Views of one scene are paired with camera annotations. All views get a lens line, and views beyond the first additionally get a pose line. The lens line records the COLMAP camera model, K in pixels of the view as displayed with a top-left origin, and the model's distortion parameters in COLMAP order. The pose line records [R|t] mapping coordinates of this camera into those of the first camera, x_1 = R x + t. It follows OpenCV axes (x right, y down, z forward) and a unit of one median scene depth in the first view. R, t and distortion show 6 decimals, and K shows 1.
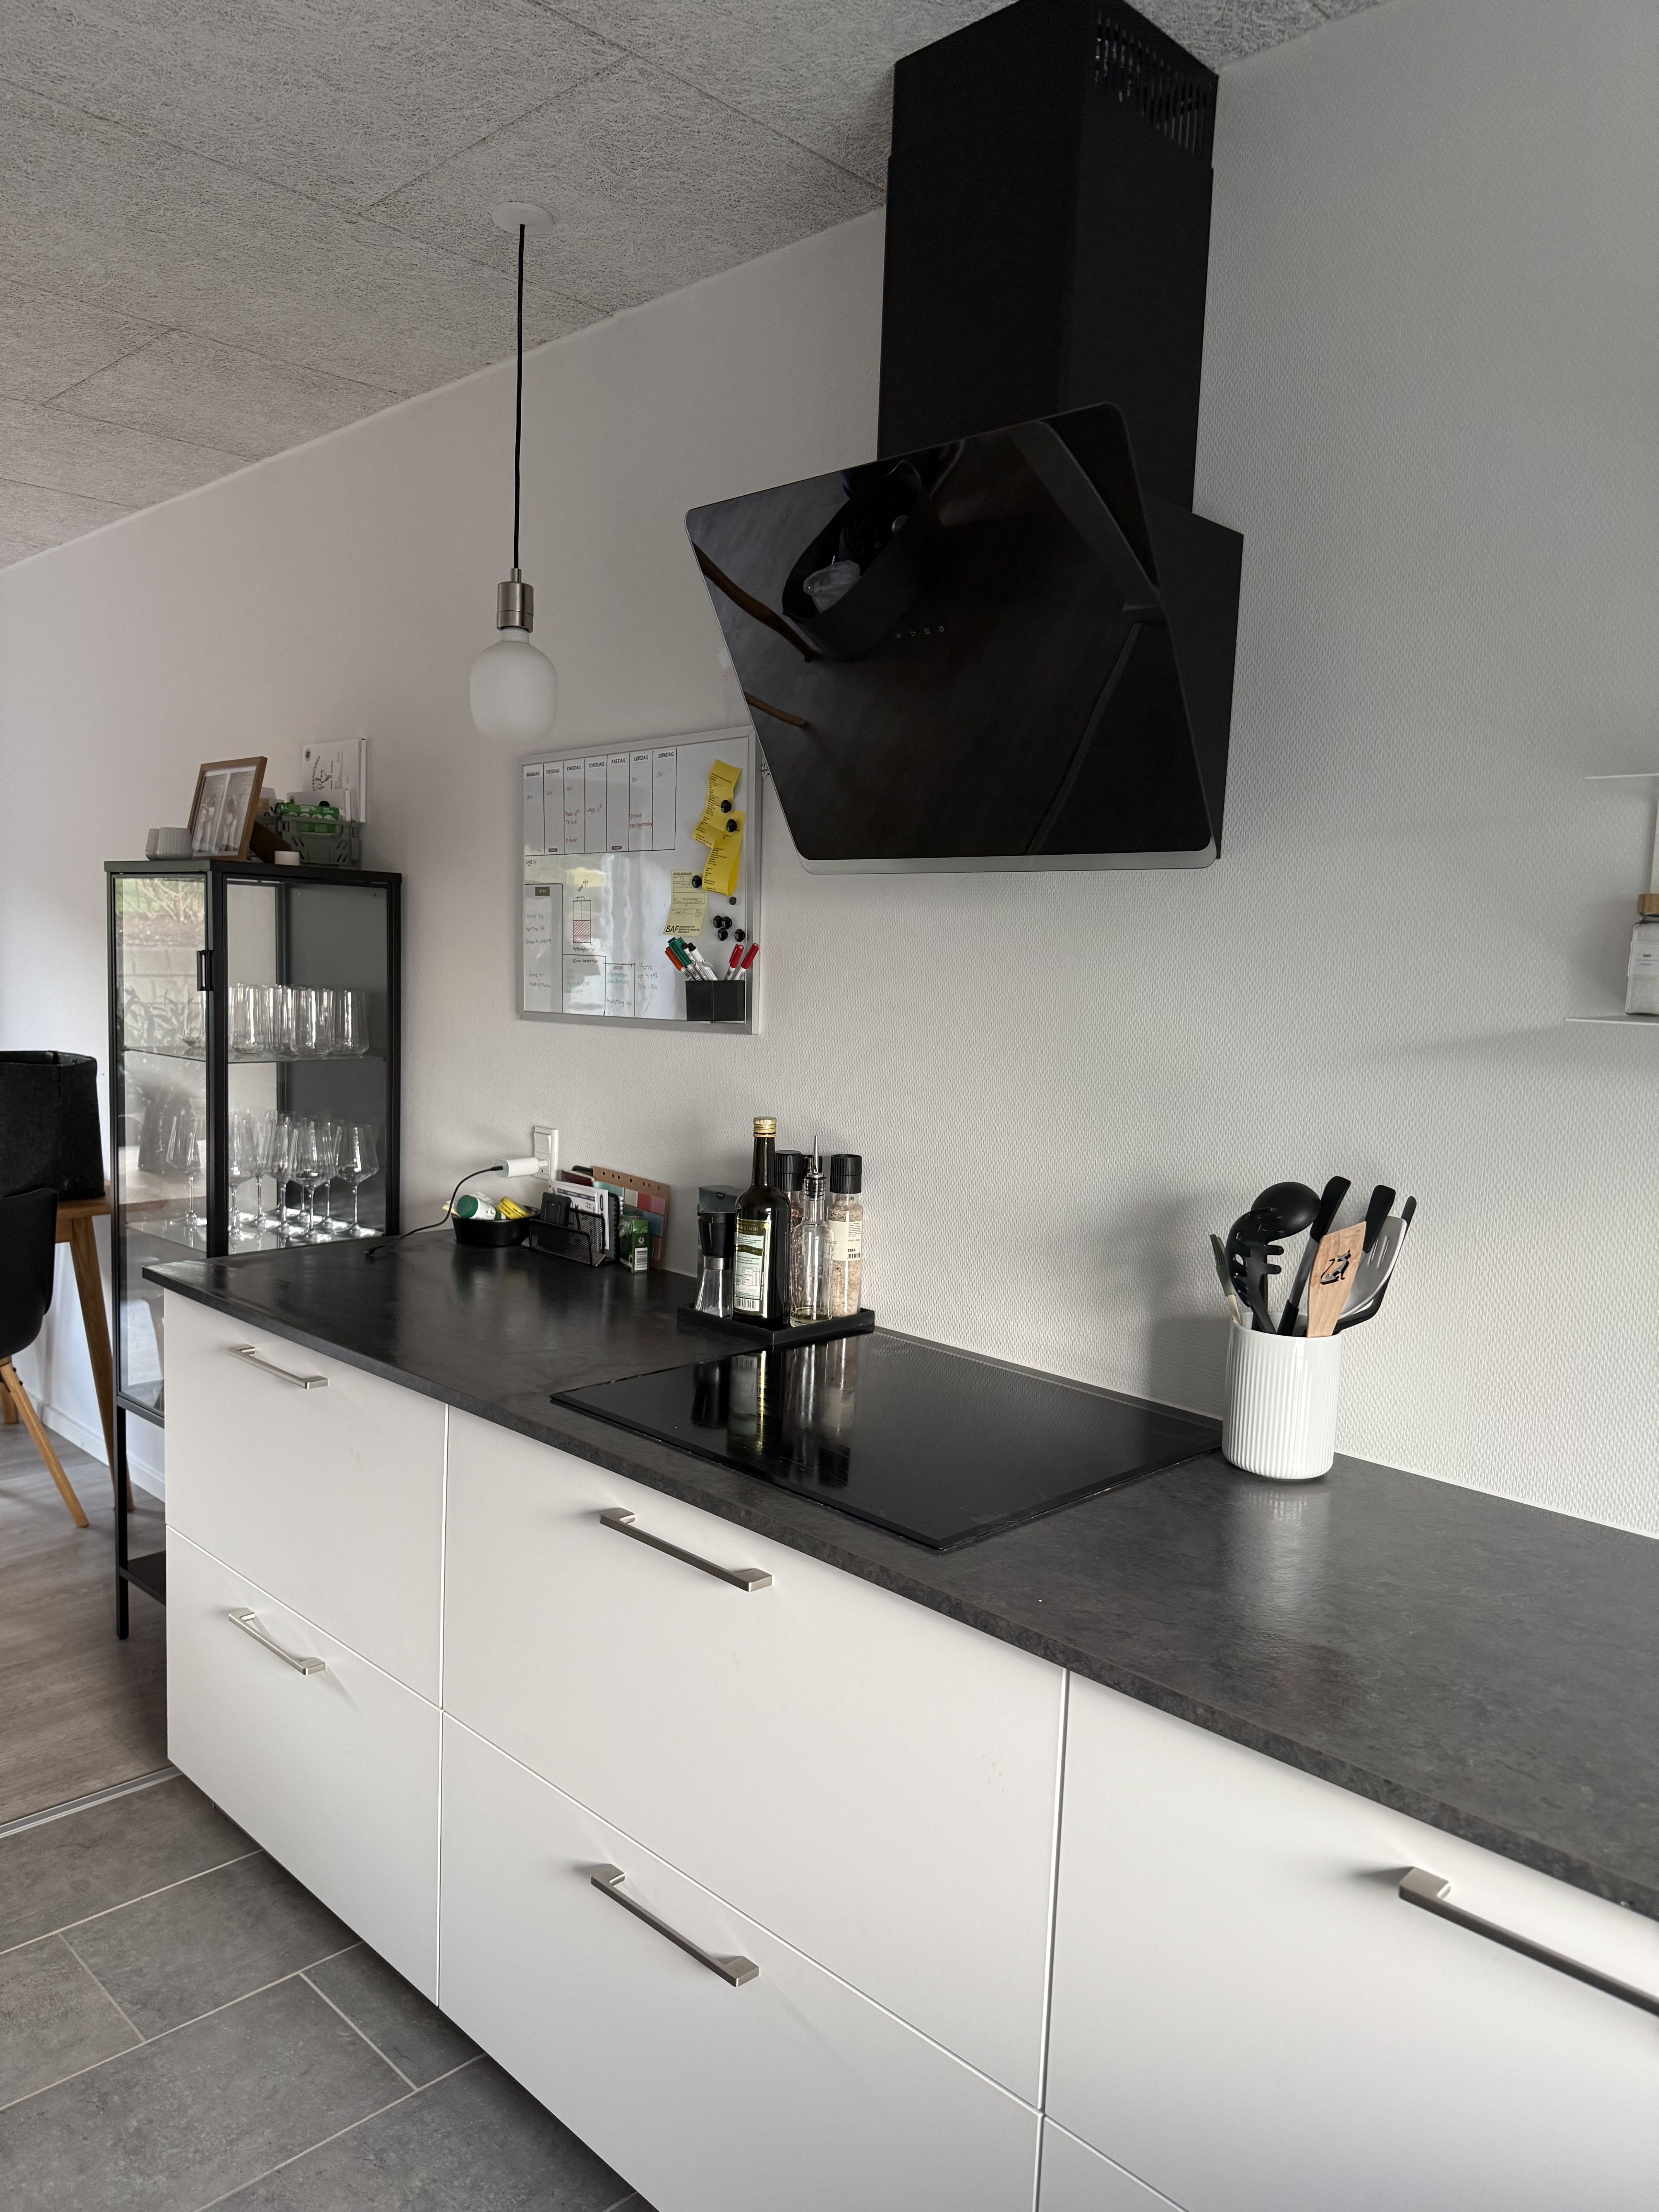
lens RADIAL K [[1574.2, 0, 822.3], [0, 1574.2, 1106.8], [0, 0, 1]] dist [0.064975, -0.061177]
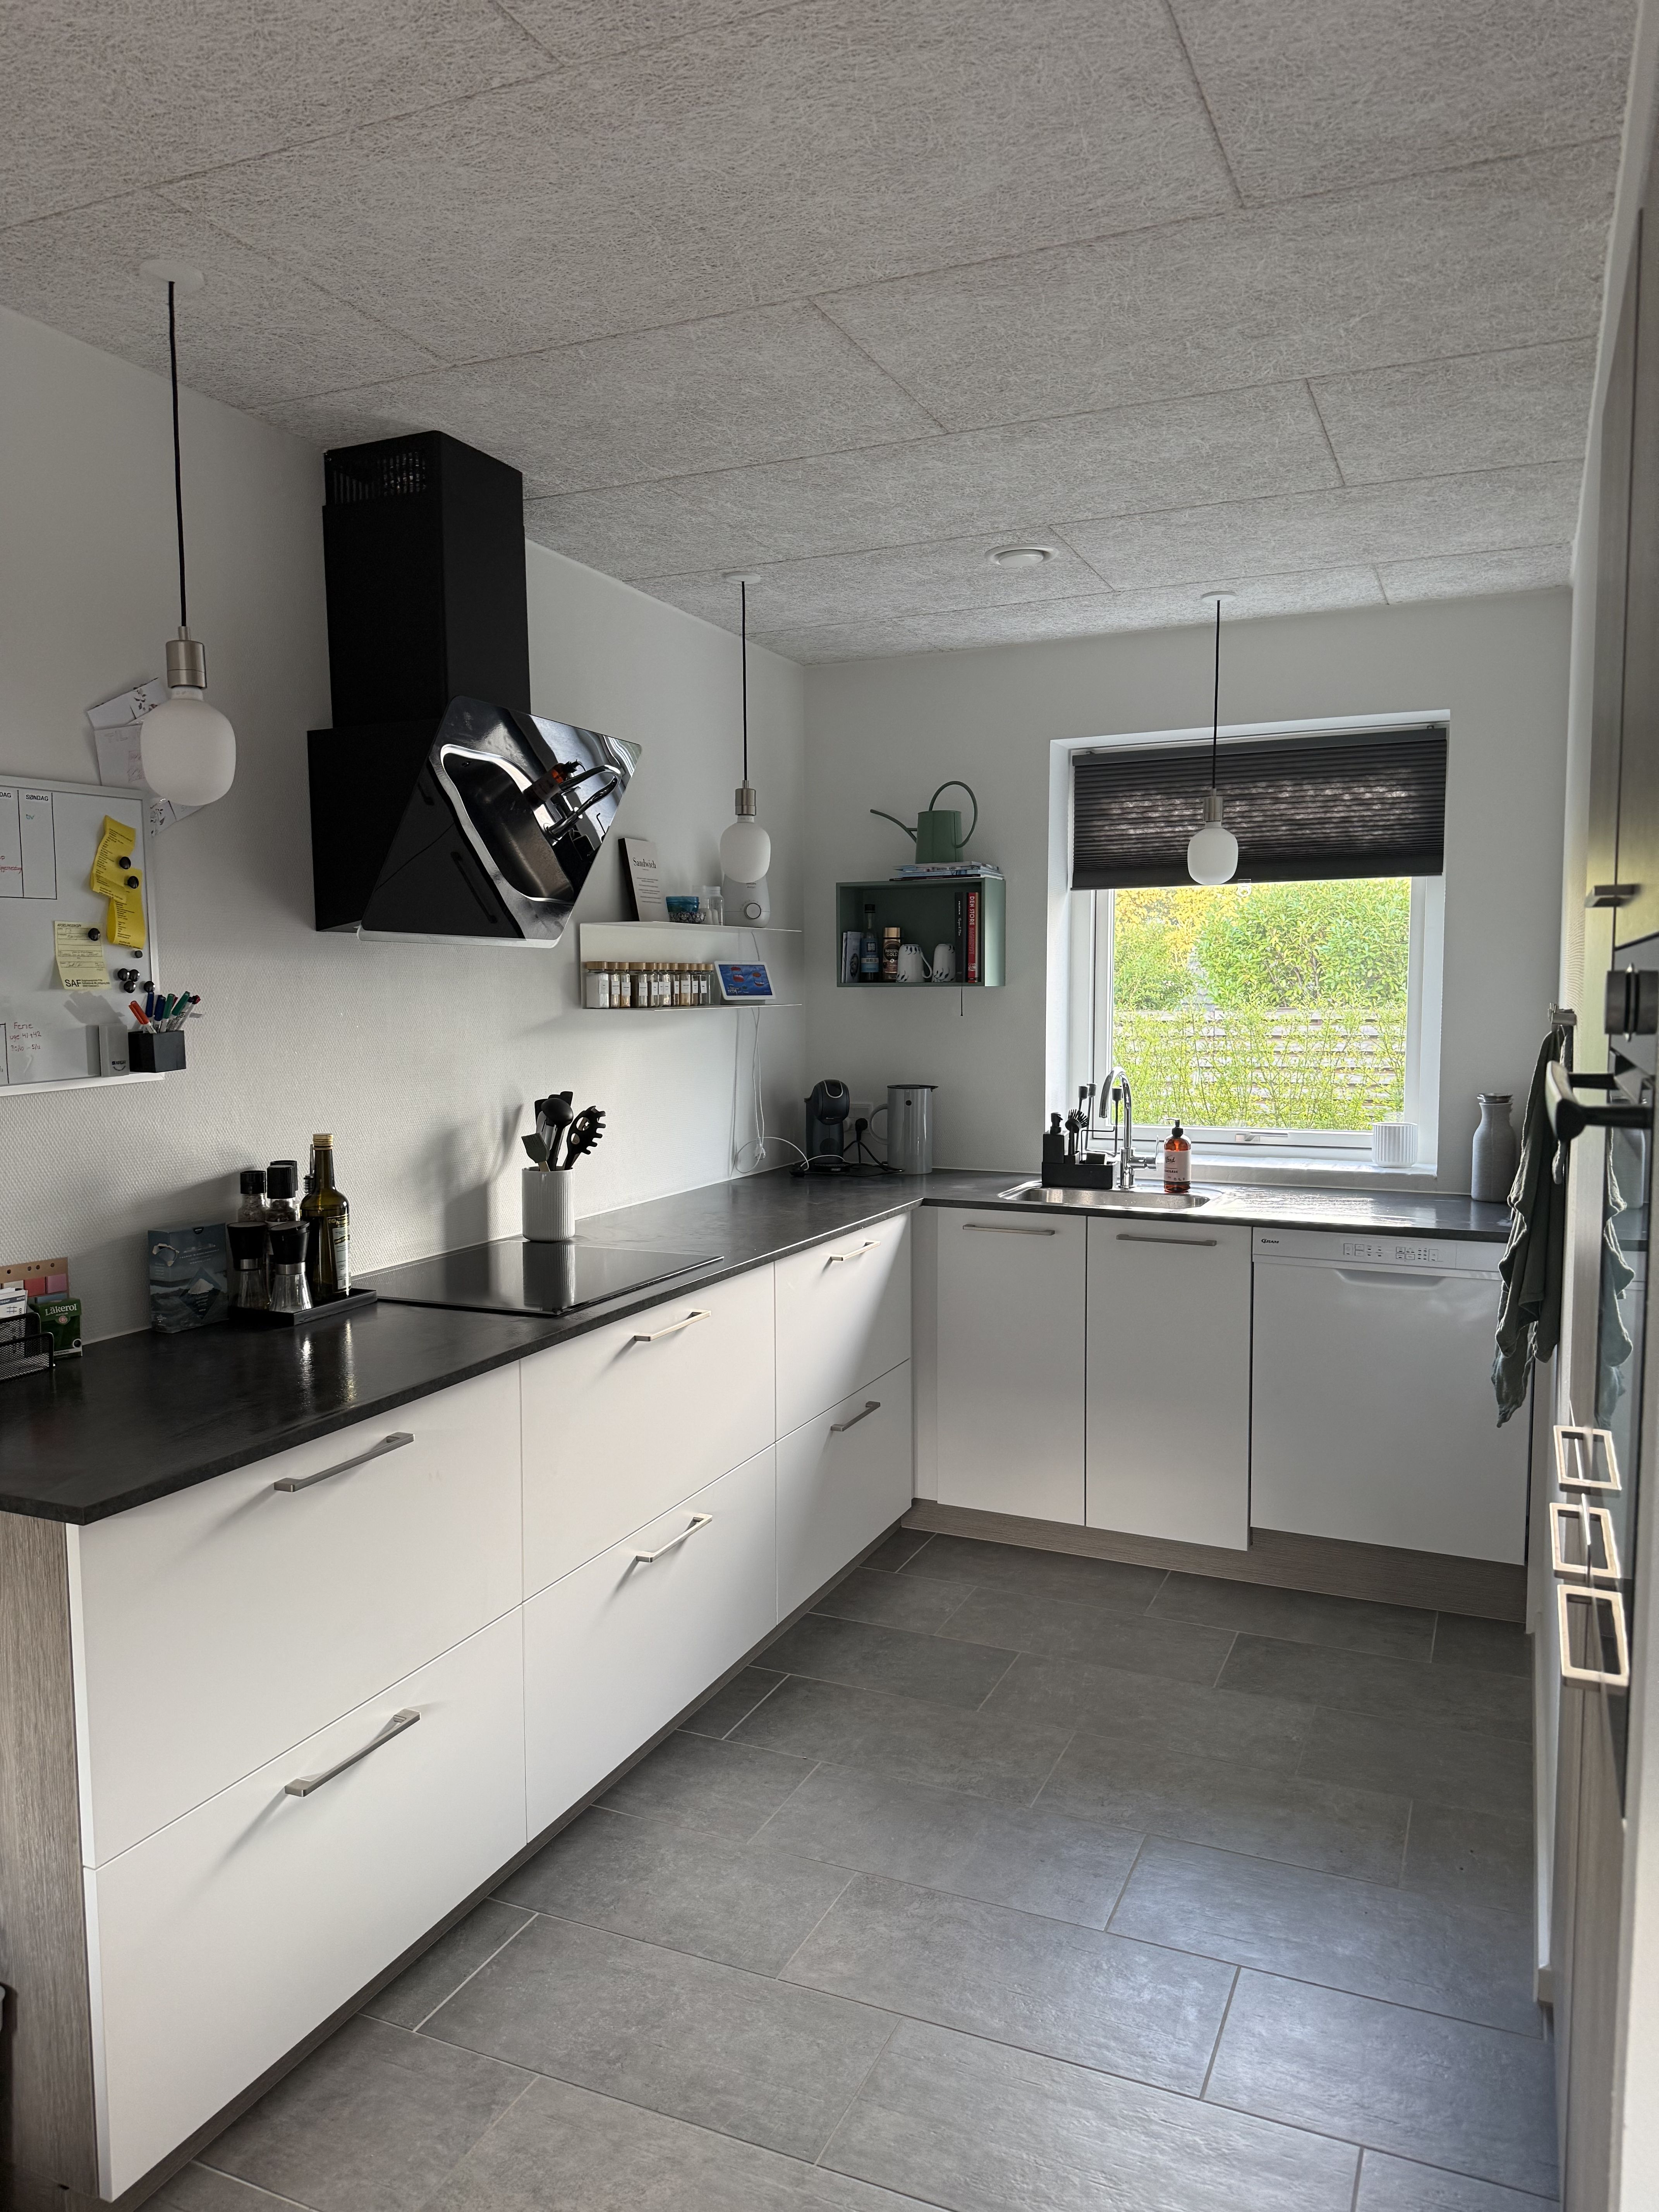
lens RADIAL K [[1574.2, 0, 823.4], [0, 1574.2, 1109.3], [0, 0, 1]] dist [0.064975, -0.061177]
pose [[-0.357387, -0.102363, 0.928330, -1.196416], [0.094806, 0.984865, 0.145095, -0.138875], [-0.929132, 0.139866, -0.342274, 0.949319]]
